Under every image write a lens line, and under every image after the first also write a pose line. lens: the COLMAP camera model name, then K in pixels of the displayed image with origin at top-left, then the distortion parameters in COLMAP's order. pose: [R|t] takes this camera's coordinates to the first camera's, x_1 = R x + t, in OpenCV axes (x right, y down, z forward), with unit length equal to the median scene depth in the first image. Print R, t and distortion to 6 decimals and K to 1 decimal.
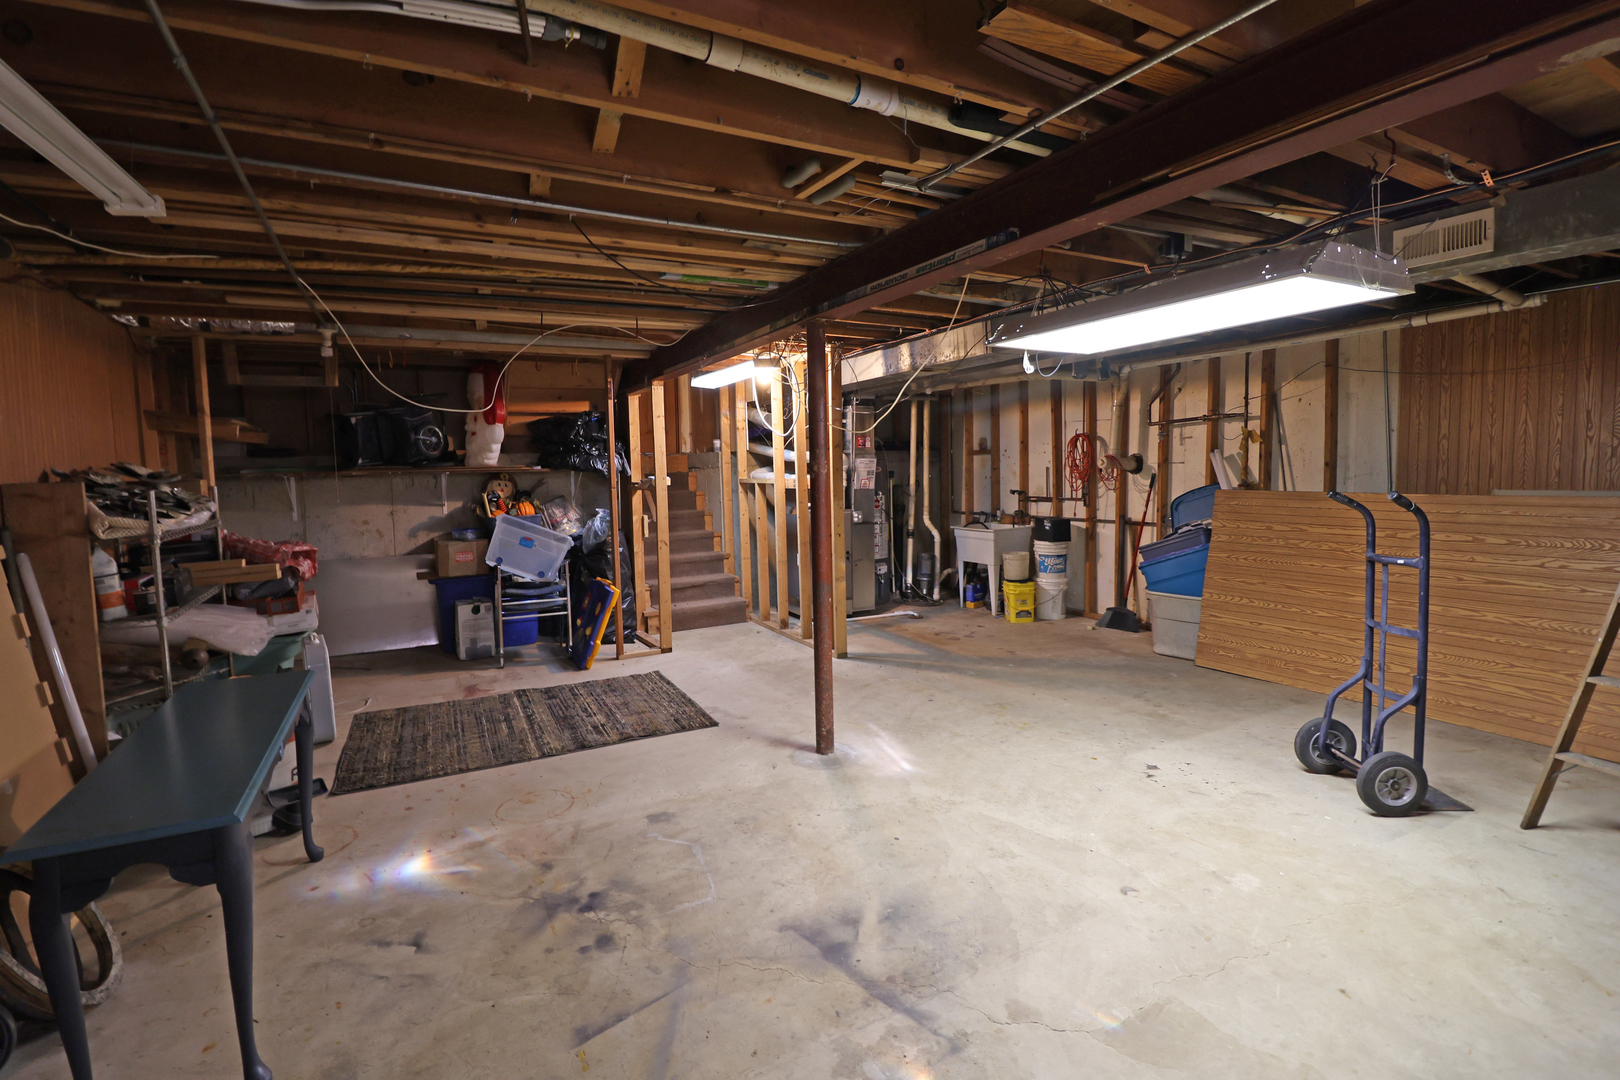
lens RADIAL K [[738.2, 0, 798.0], [0, 738.2, 527.1], [0, 0, 1]] dist [0.000779, -0.014500]
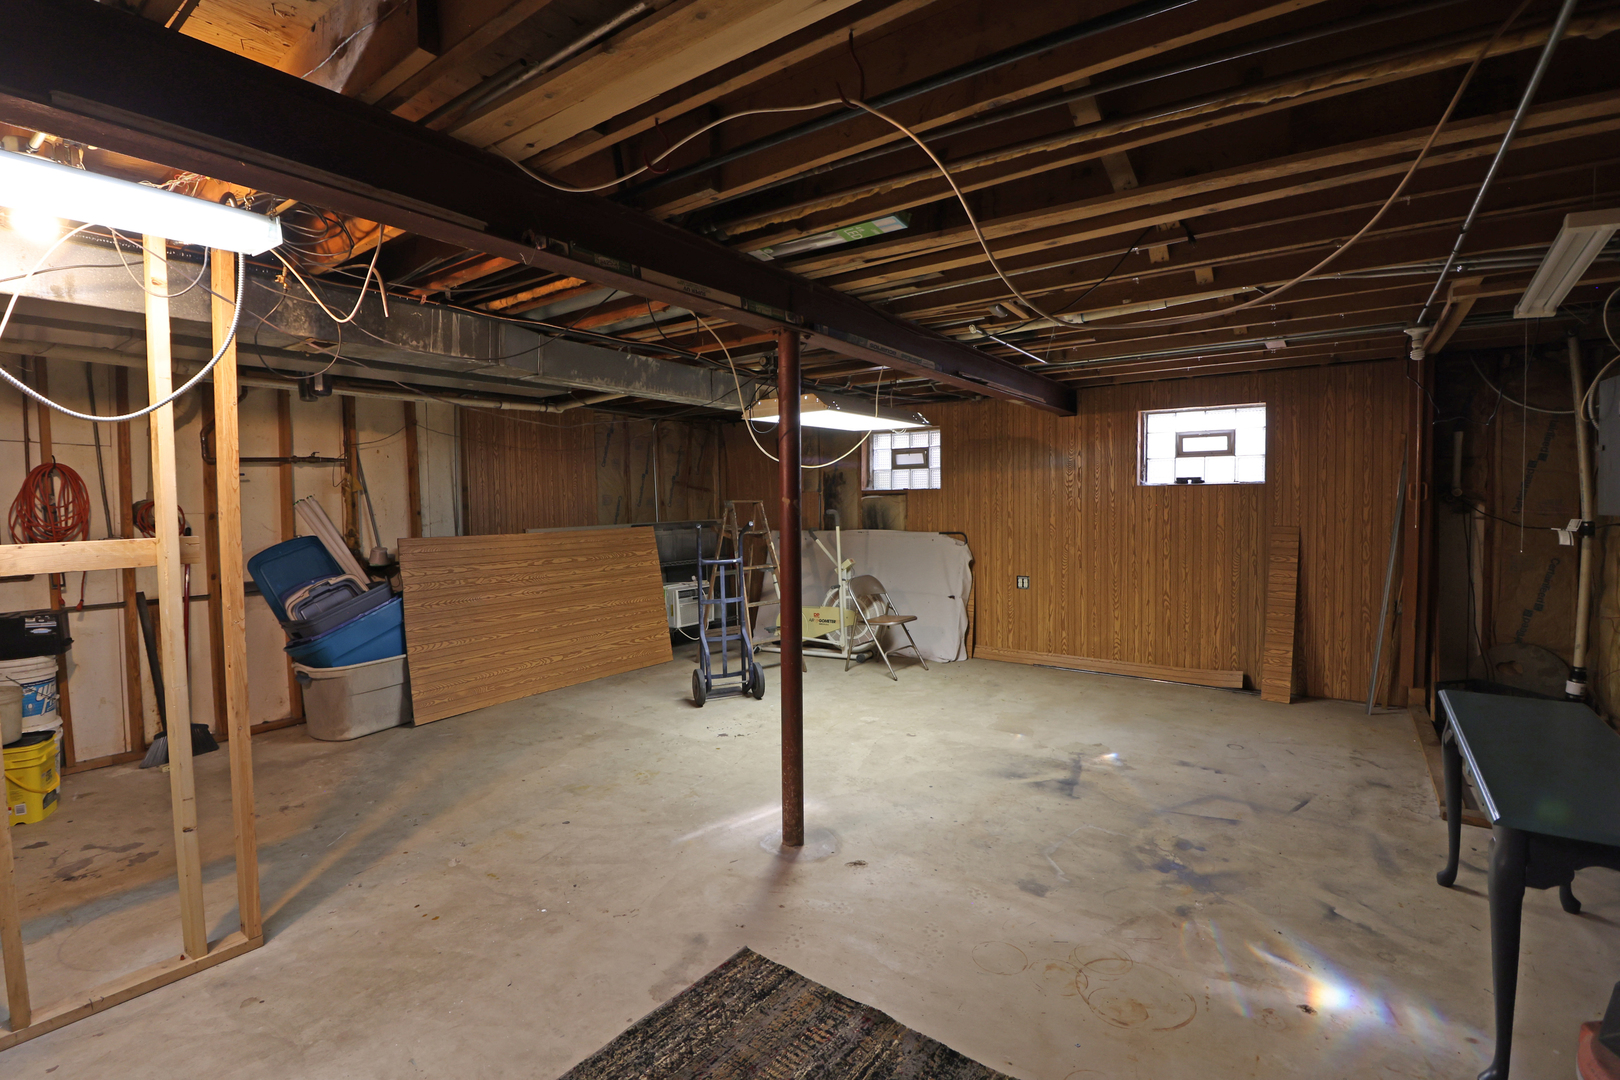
lens RADIAL K [[738.2, 0, 798.0], [0, 738.2, 527.1], [0, 0, 1]] dist [0.000779, -0.014500]
pose [[-0.432660, -0.007143, 0.901529, -0.879480], [0.094001, 0.994161, 0.052990, -0.116436], [-0.896643, 0.107671, -0.429463, 1.617996]]
